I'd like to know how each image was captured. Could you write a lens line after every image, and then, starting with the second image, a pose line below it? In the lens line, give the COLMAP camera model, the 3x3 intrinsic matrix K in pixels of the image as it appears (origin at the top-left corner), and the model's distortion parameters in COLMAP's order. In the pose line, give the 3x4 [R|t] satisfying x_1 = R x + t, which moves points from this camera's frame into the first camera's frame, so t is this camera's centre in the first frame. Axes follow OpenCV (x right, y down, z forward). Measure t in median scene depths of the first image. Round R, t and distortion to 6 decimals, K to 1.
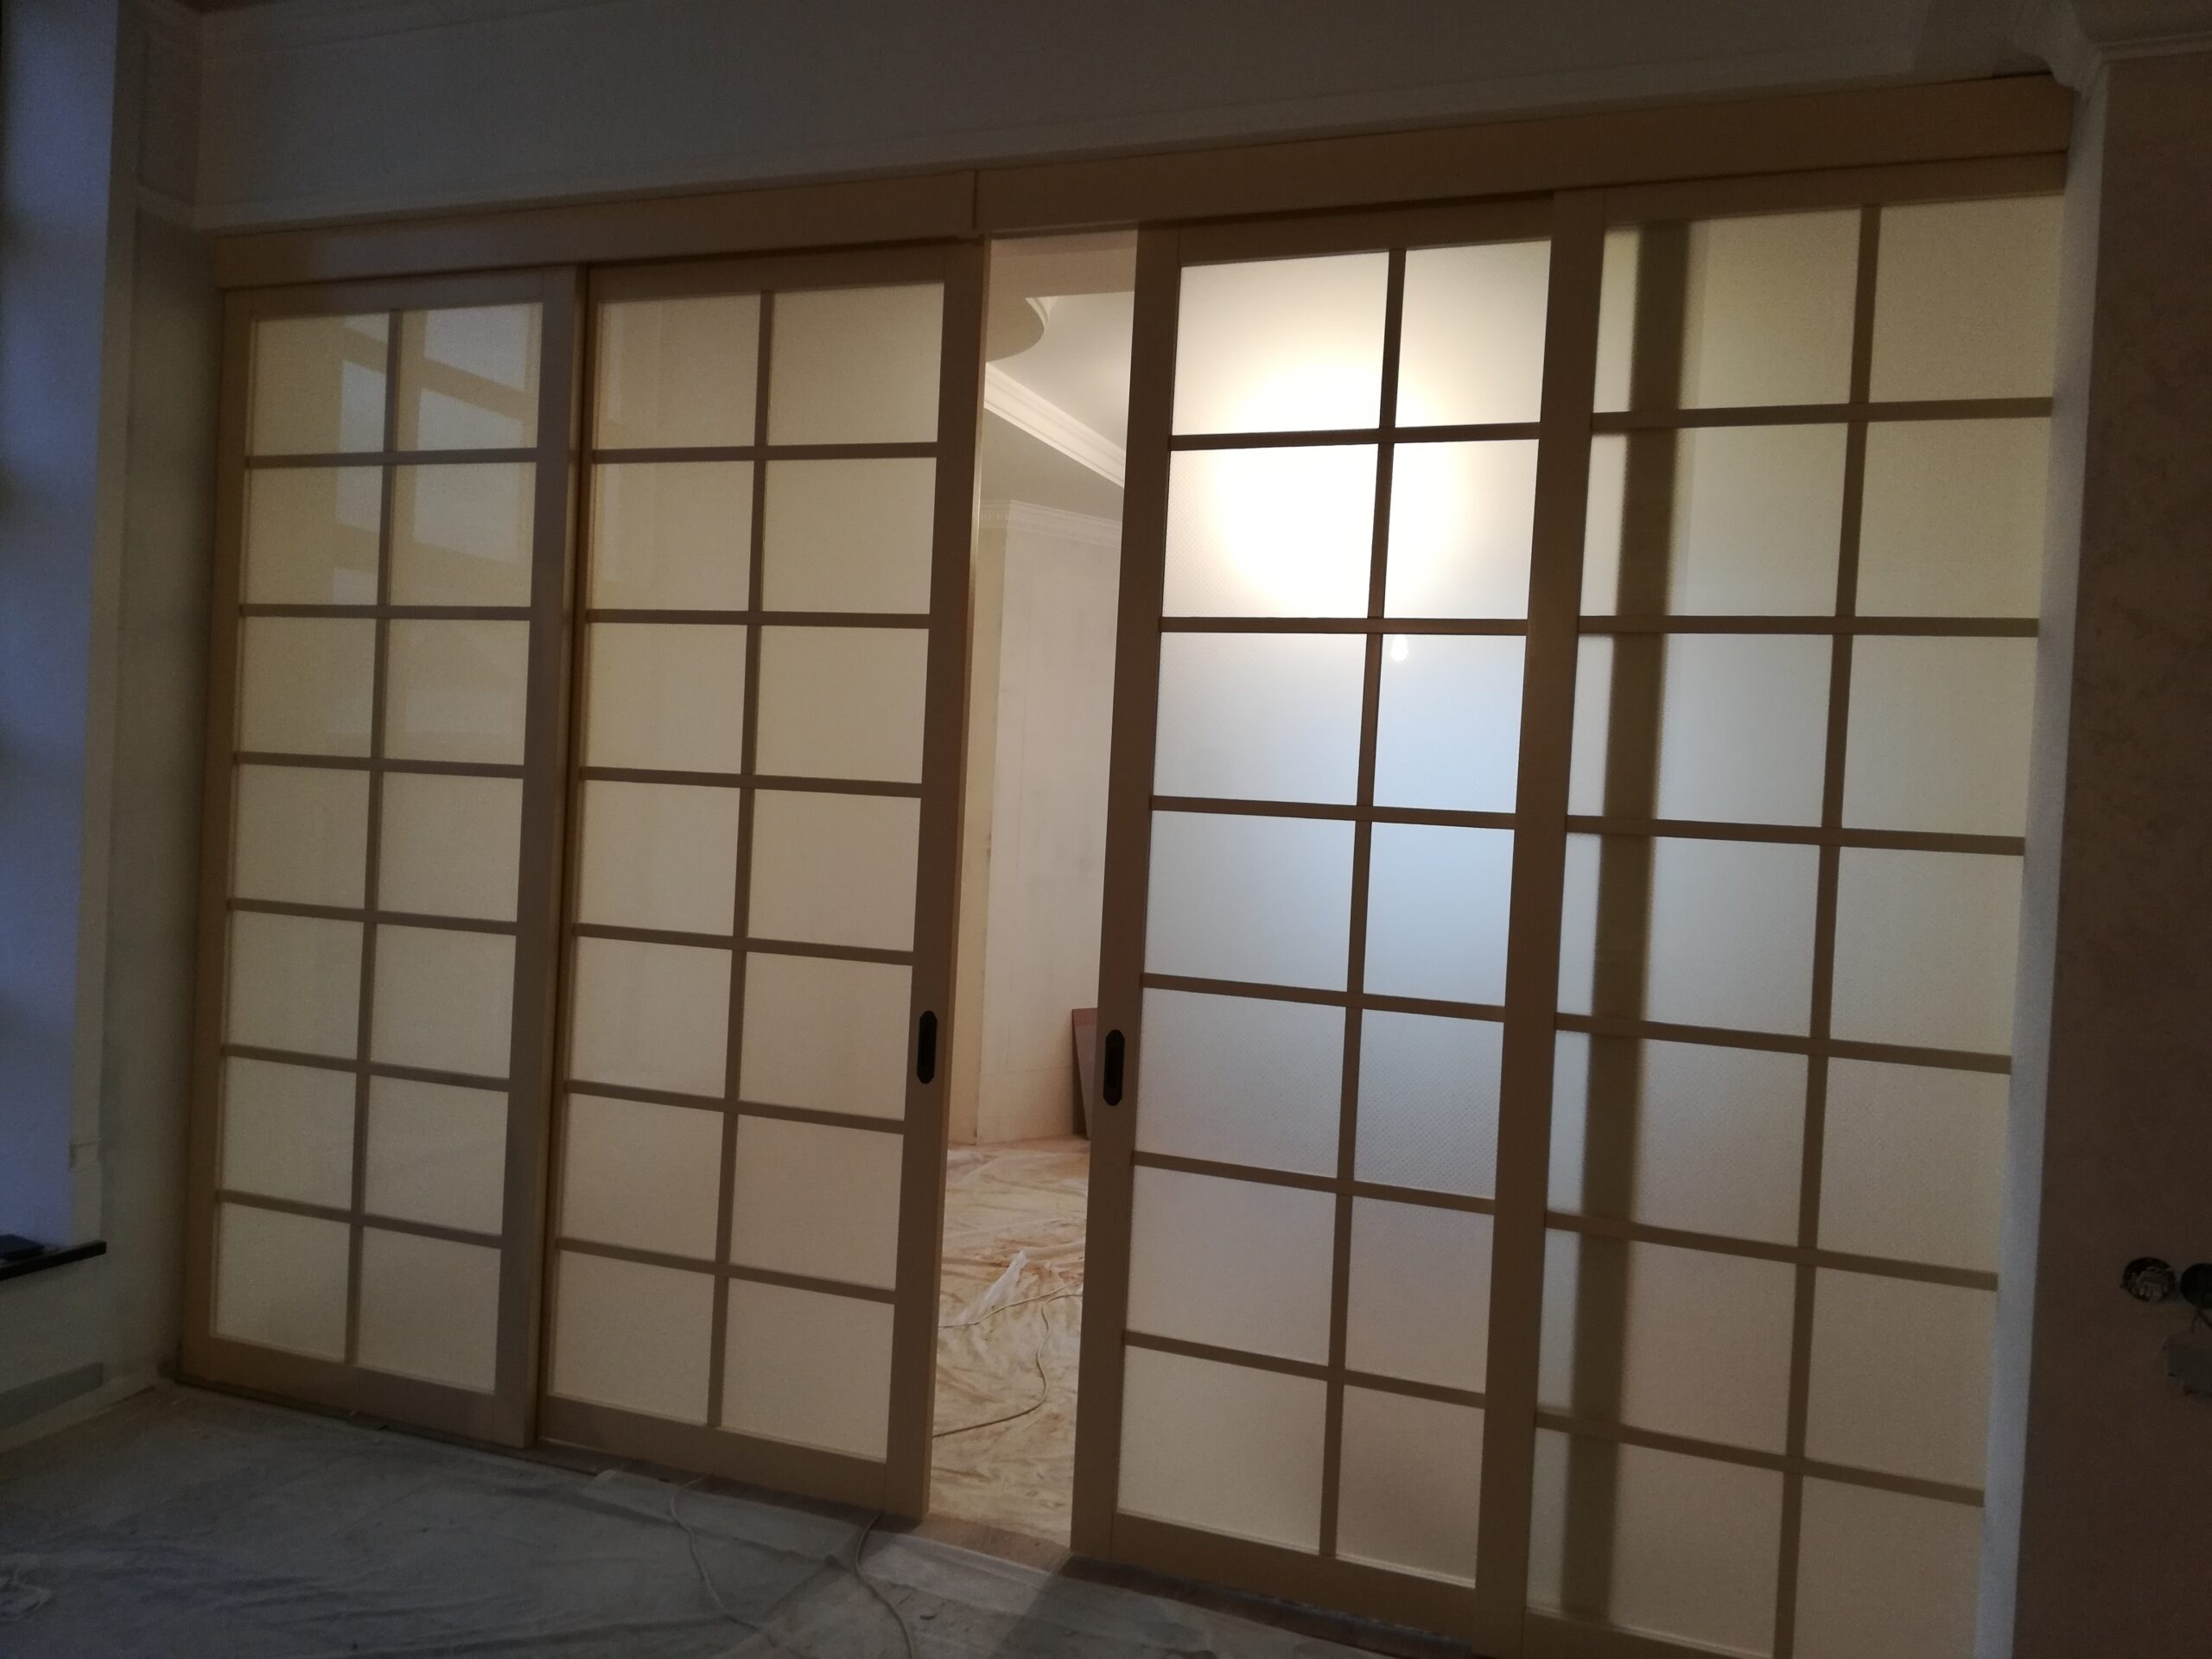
lens RADIAL K [[1661.6, 0, 1116.7], [0, 1661.6, 835.2], [0, 0, 1]] dist [0.028230, -0.018055]
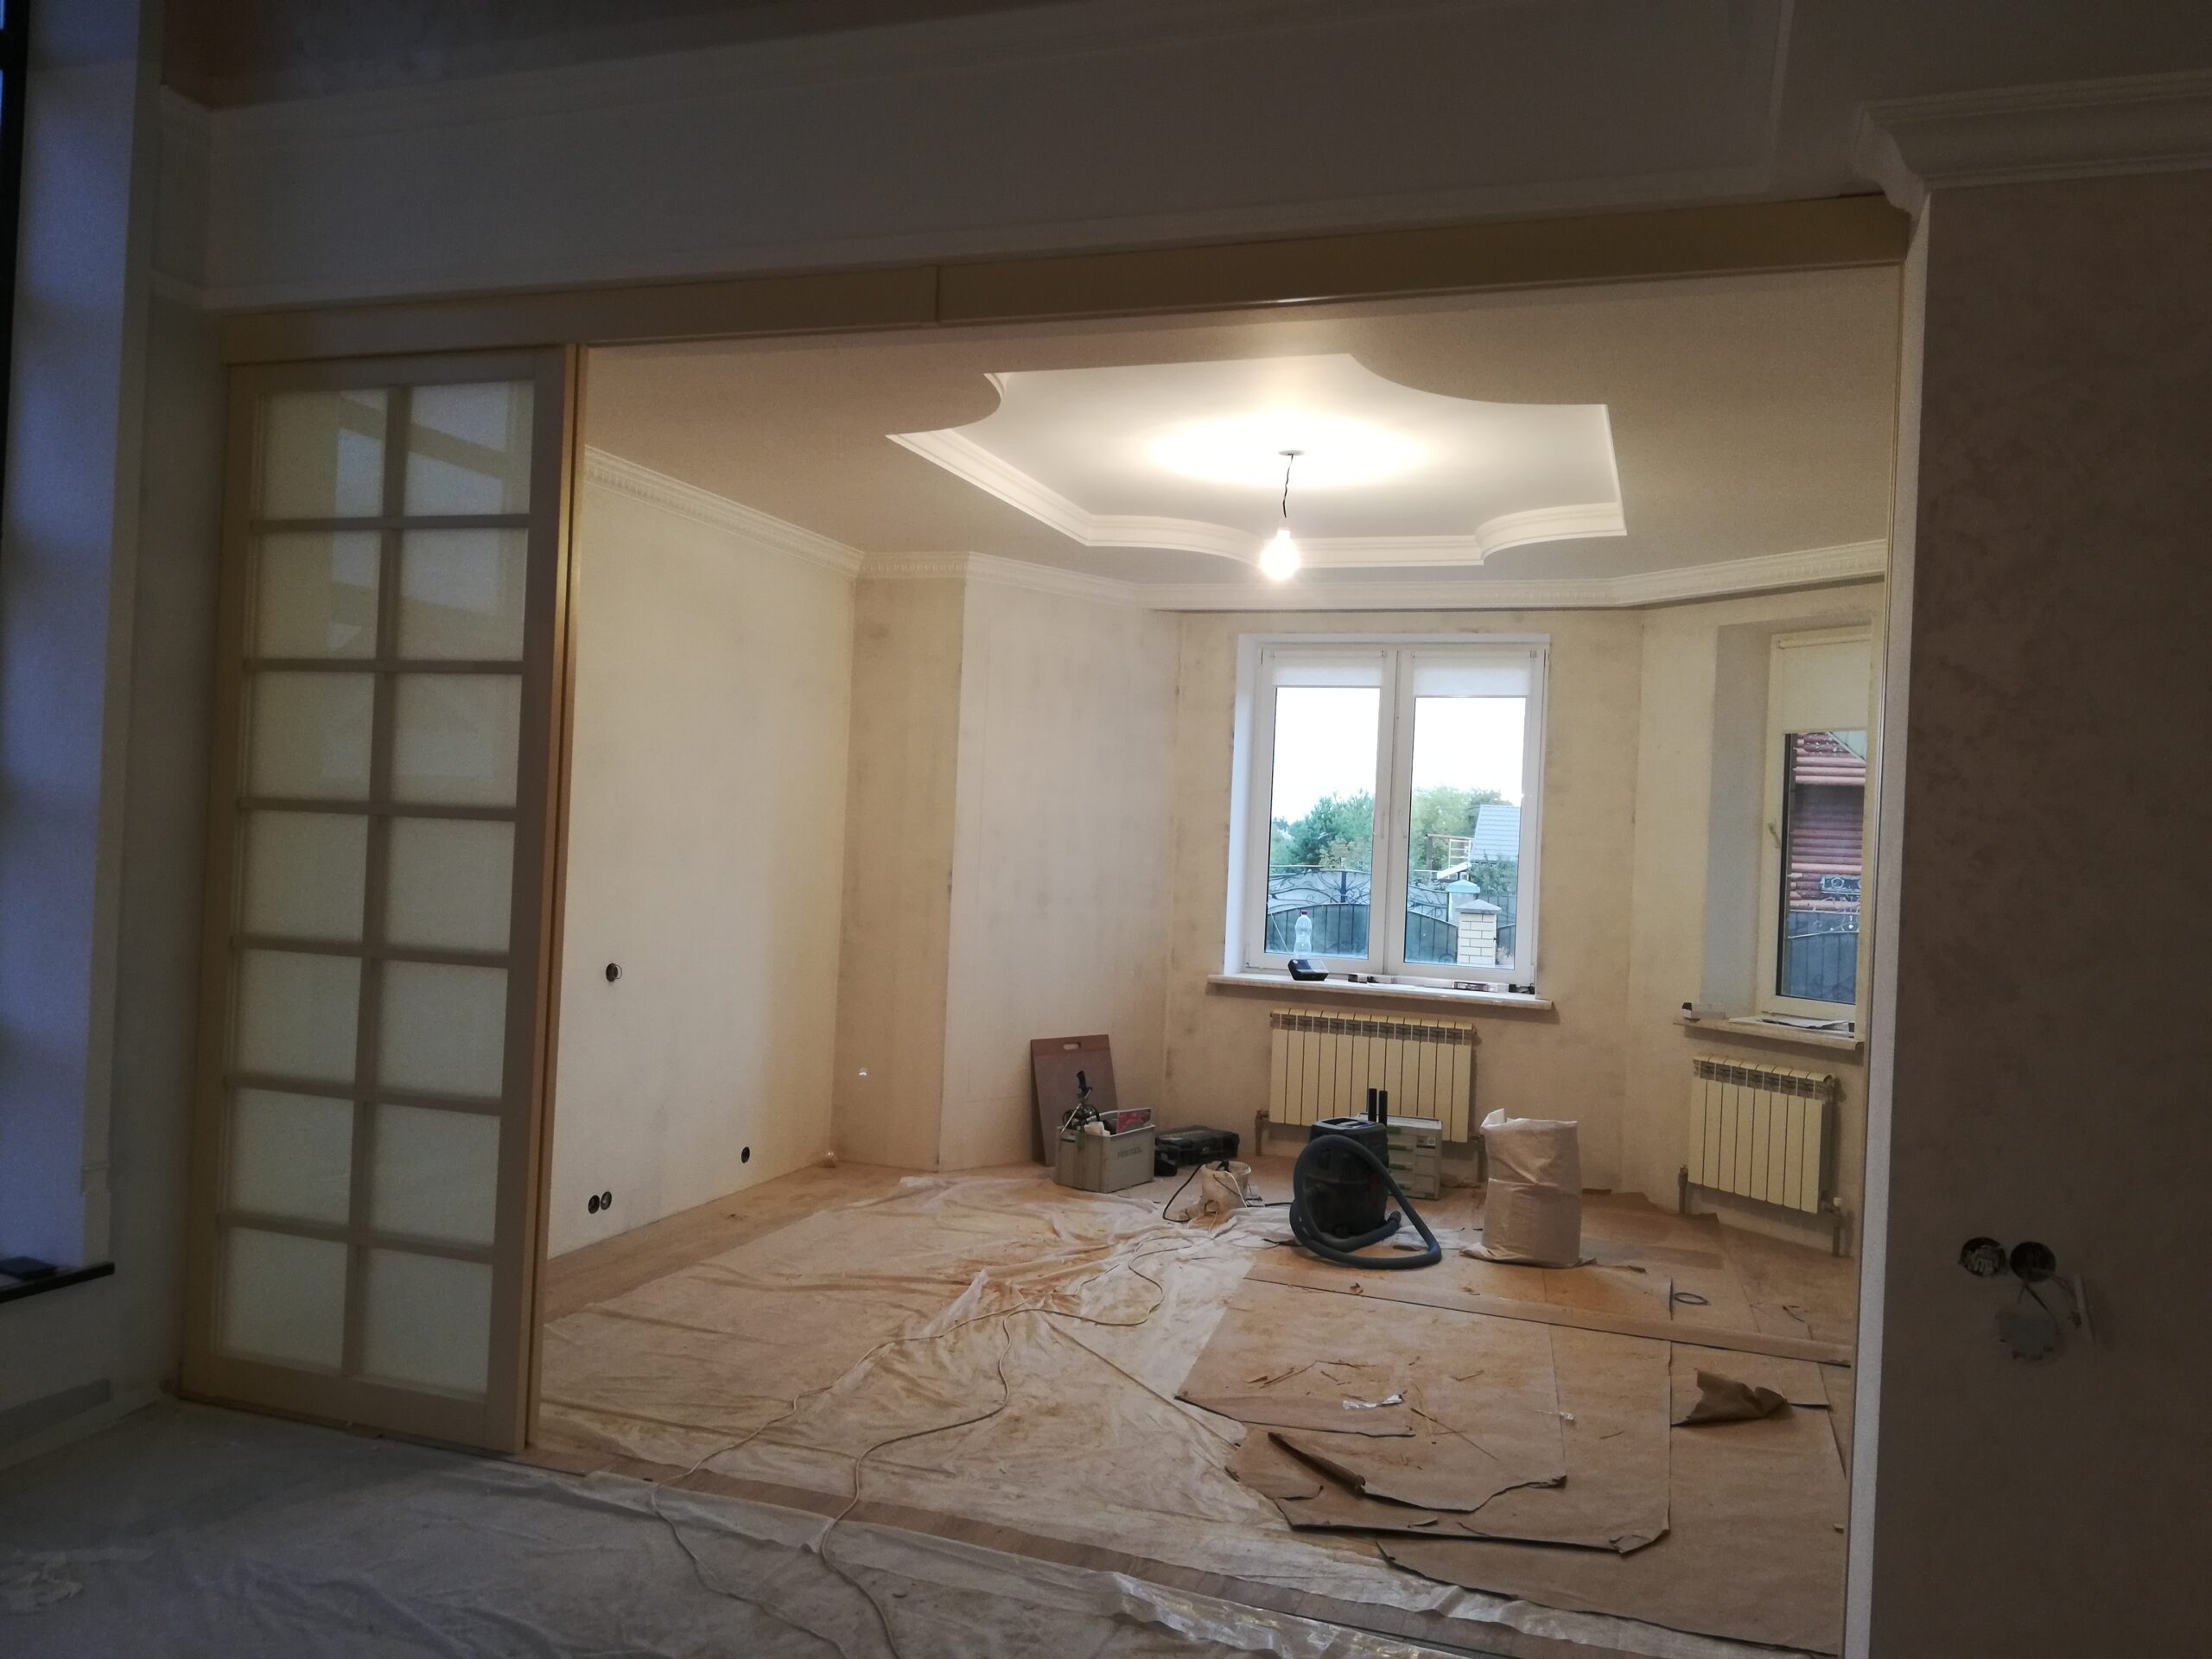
lens RADIAL K [[1661.6, 0, 1112.2], [0, 1661.6, 837.9], [0, 0, 1]] dist [0.028230, -0.018055]
pose [[0.999713, -0.006012, 0.023180, 0.002042], [0.006487, 0.999769, -0.020499, 0.000960], [-0.023051, 0.020643, 0.999521, -0.077975]]
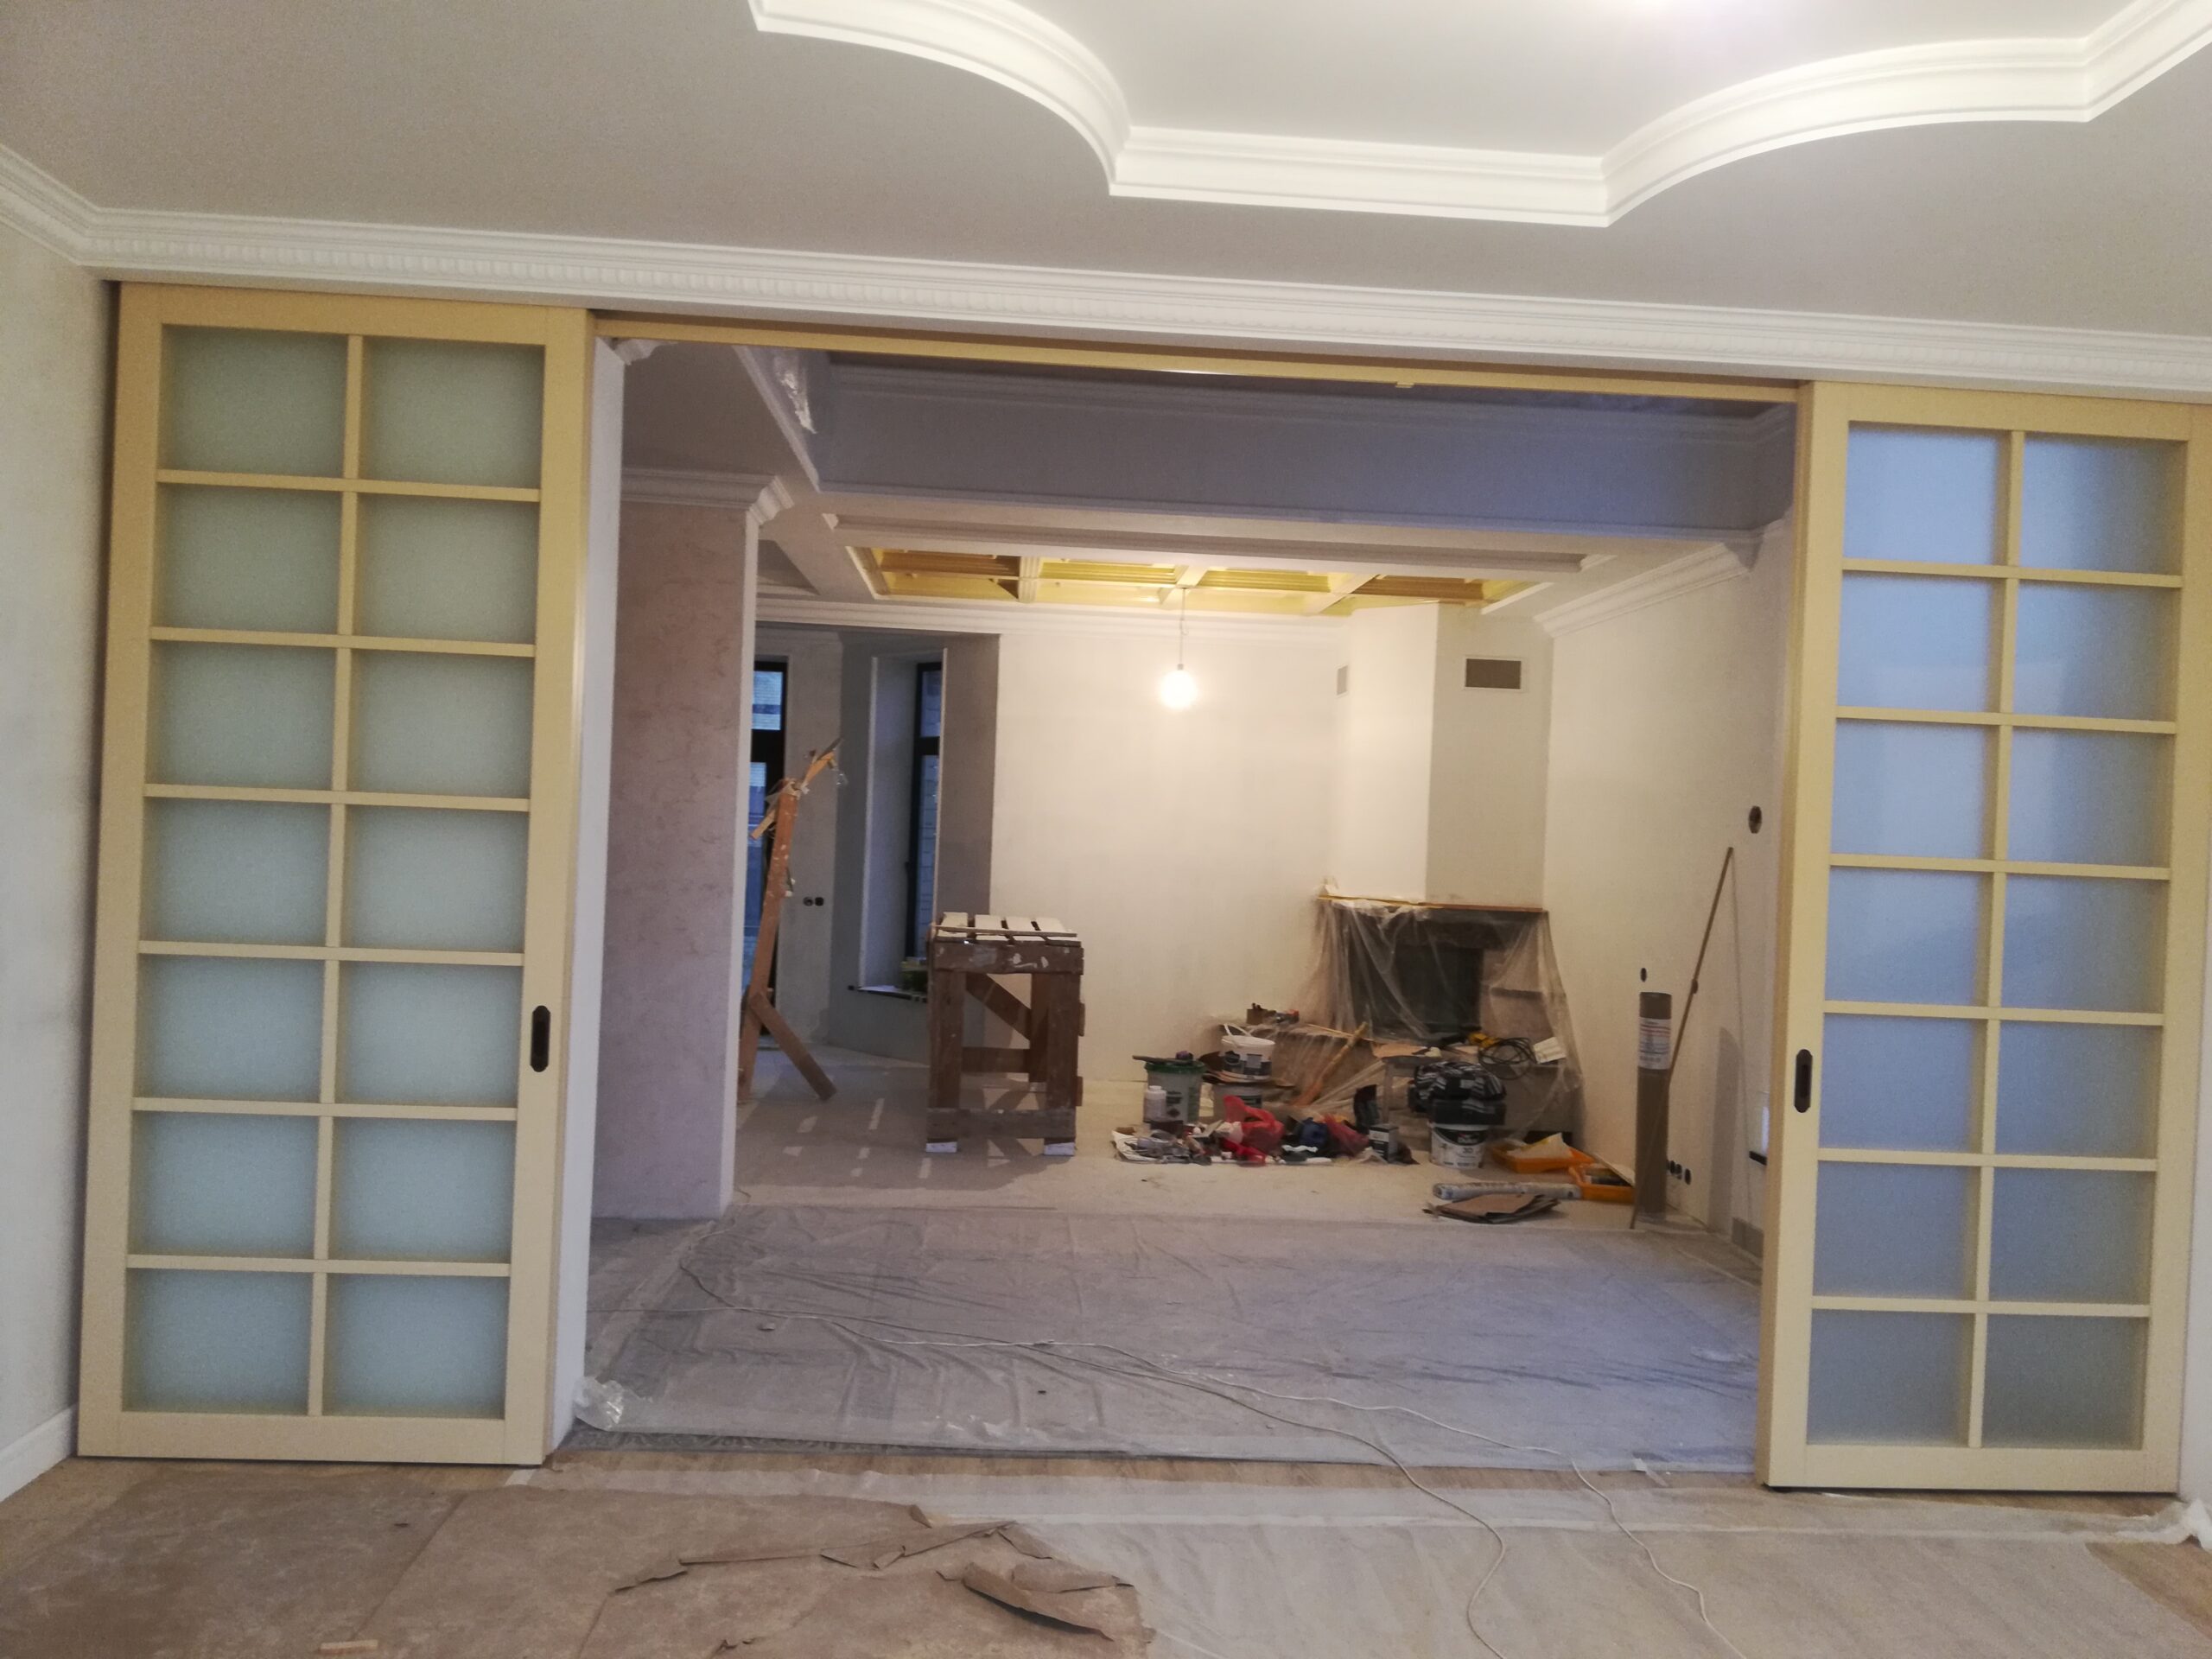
lens RADIAL K [[1661.6, 0, 1105.8], [0, 1661.6, 830.4], [0, 0, 1]] dist [0.028230, -0.018055]
pose [[-0.915170, -0.088469, -0.393239, 0.508198], [-0.096879, 0.995295, 0.001547, -0.022355], [0.391252, 0.039513, -0.919435, 1.829148]]
